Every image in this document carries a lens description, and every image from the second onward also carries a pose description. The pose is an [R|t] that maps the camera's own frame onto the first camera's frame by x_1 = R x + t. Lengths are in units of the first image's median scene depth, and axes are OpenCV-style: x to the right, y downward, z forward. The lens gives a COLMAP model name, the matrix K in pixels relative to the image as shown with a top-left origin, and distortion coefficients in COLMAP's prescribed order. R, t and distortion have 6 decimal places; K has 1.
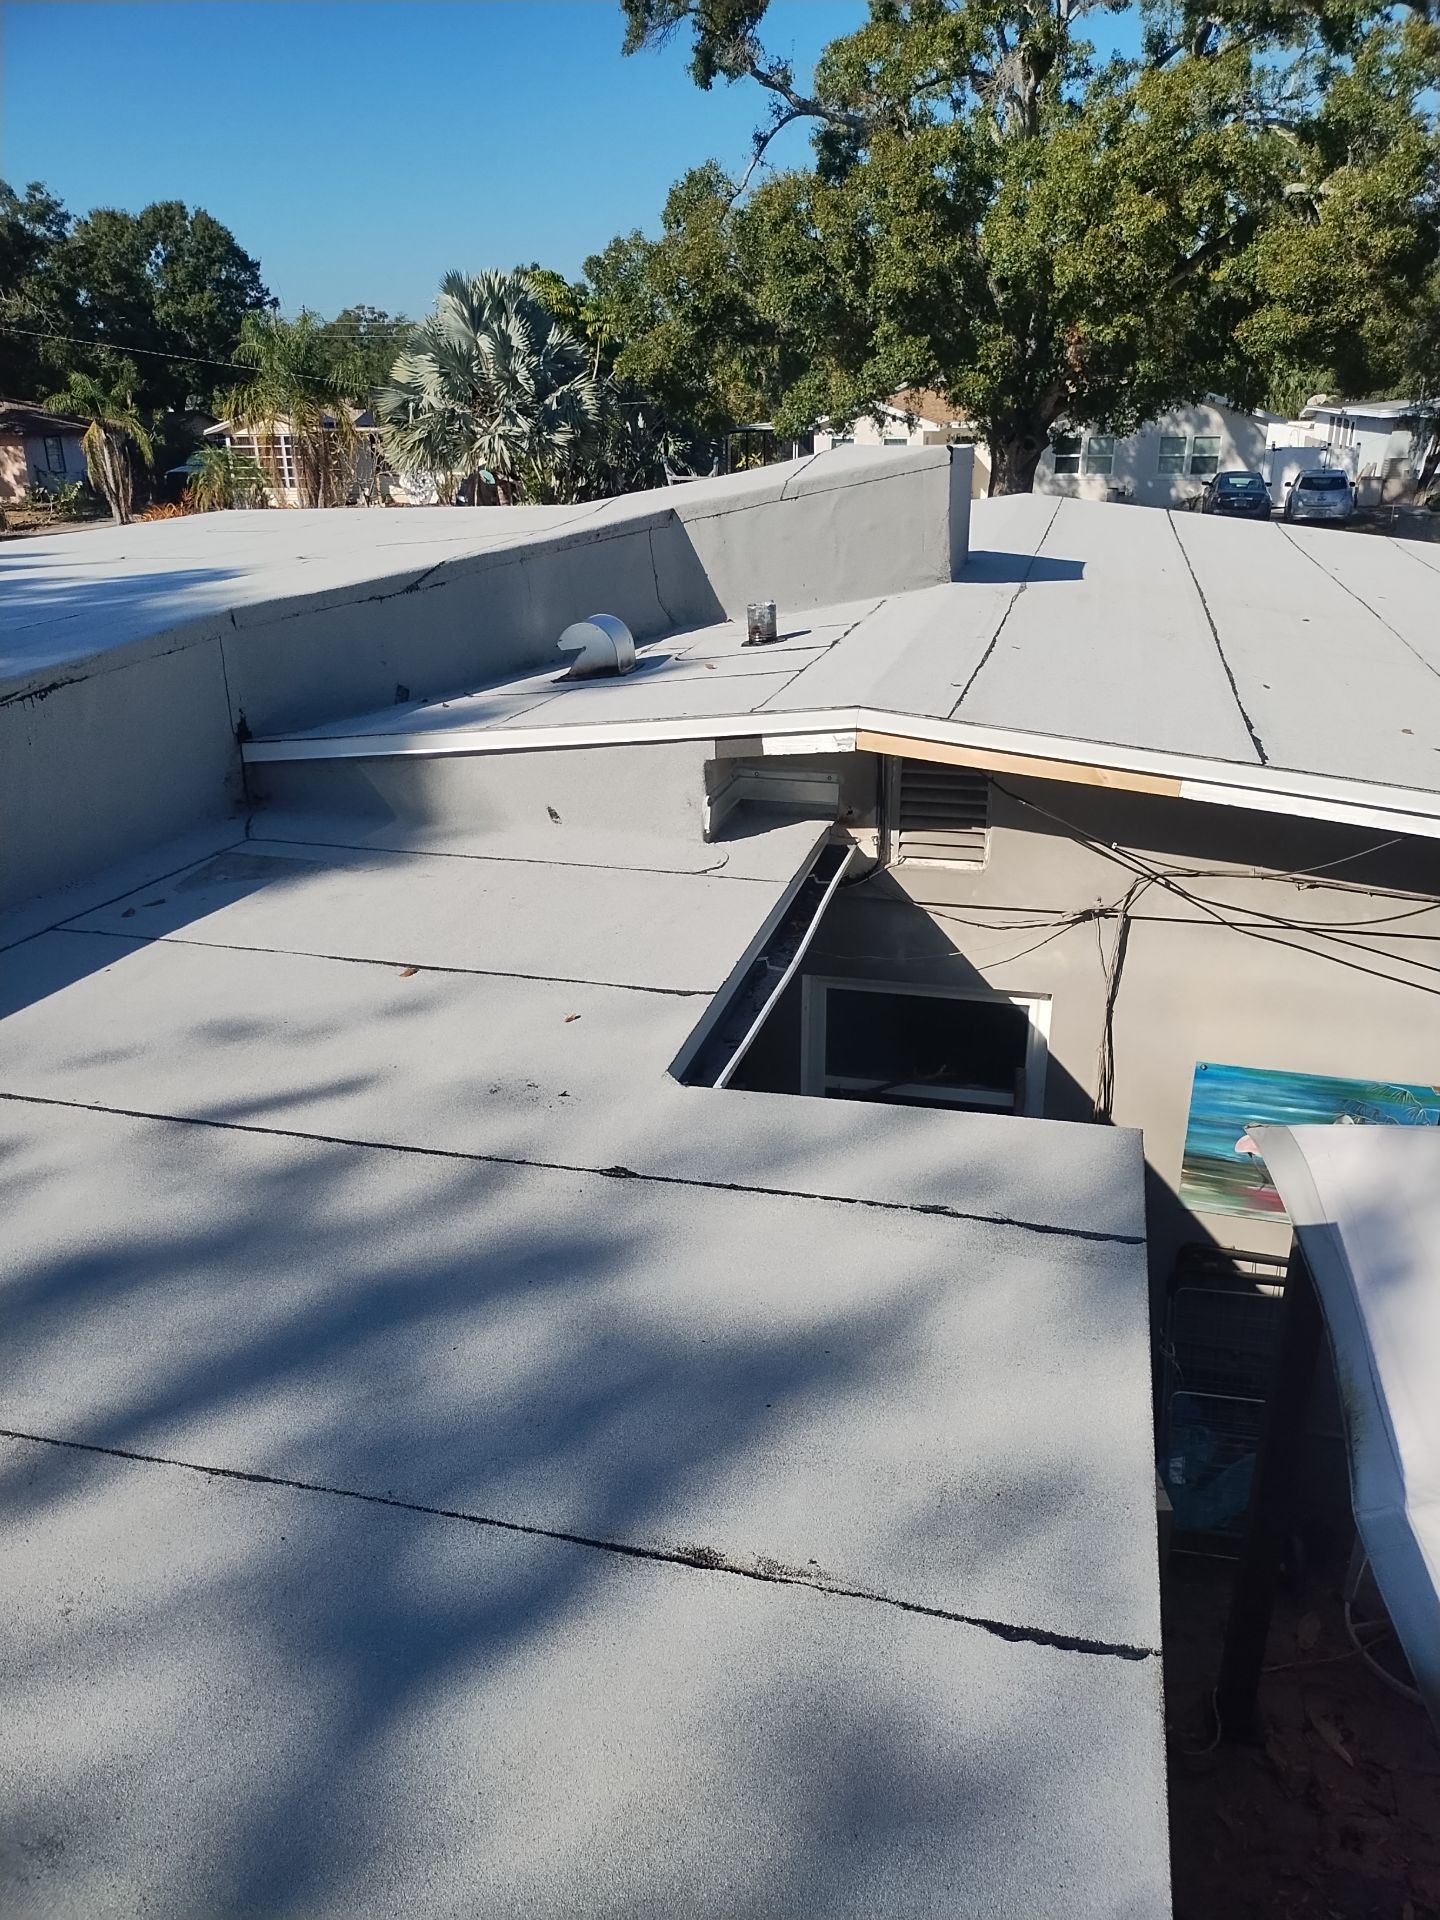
lens RADIAL K [[1433.2, 0, 728.0], [0, 1433.2, 959.7], [0, 0, 1]] dist [0.037243, -0.036282]
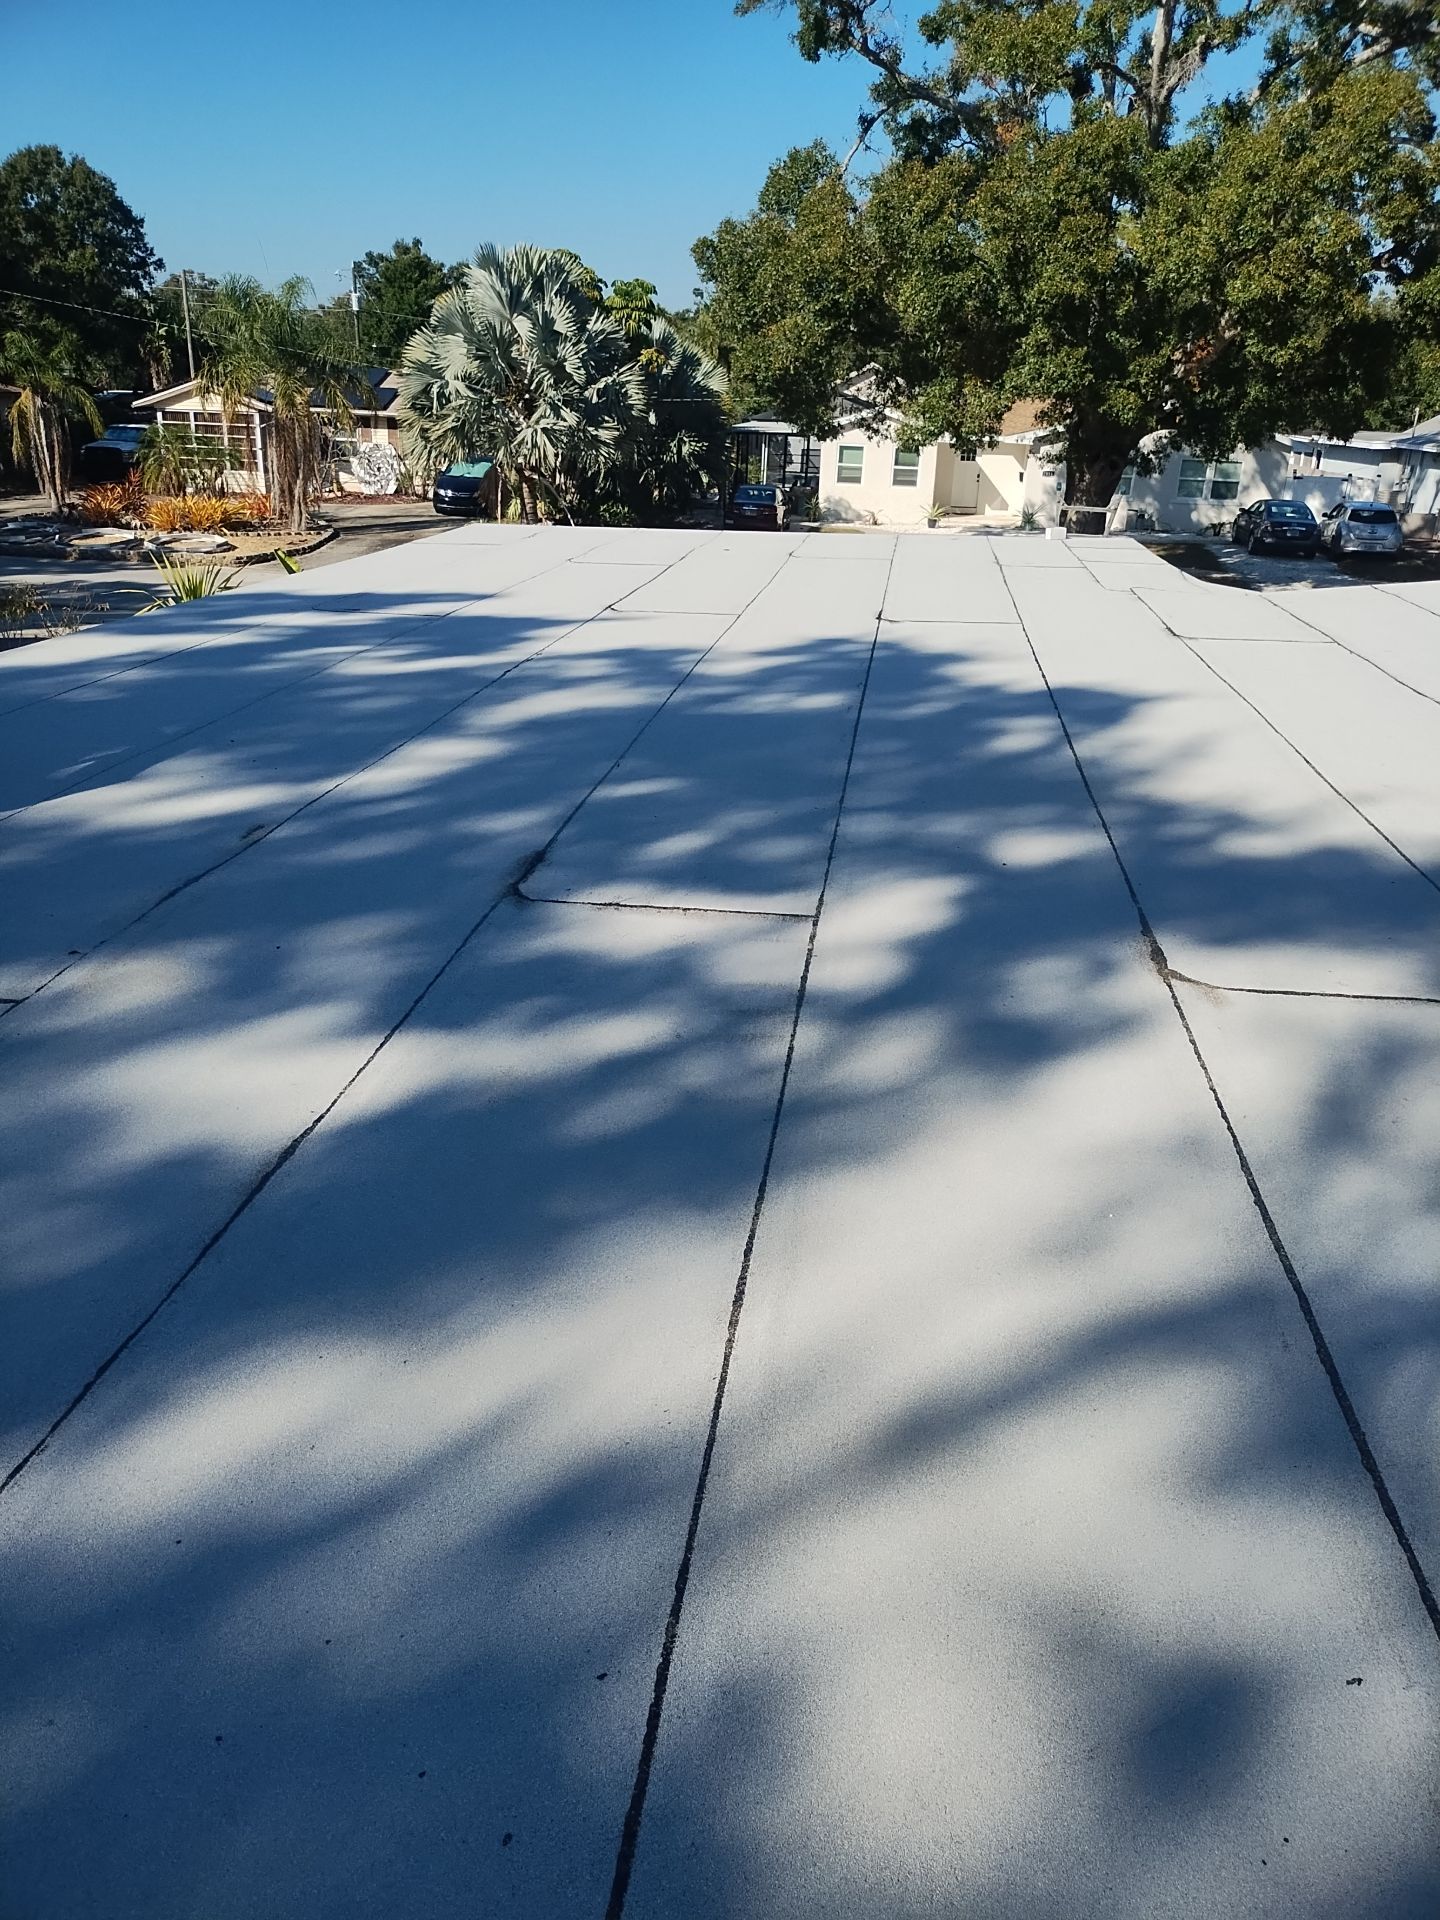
lens RADIAL K [[1433.2, 0, 721.0], [0, 1433.2, 955.5], [0, 0, 1]] dist [0.037243, -0.036282]
pose [[0.991902, 0.000591, 0.127005, -0.168347], [-0.000772, 0.999999, 0.001379, -0.036408], [-0.127004, -0.001466, 0.991901, 0.092643]]
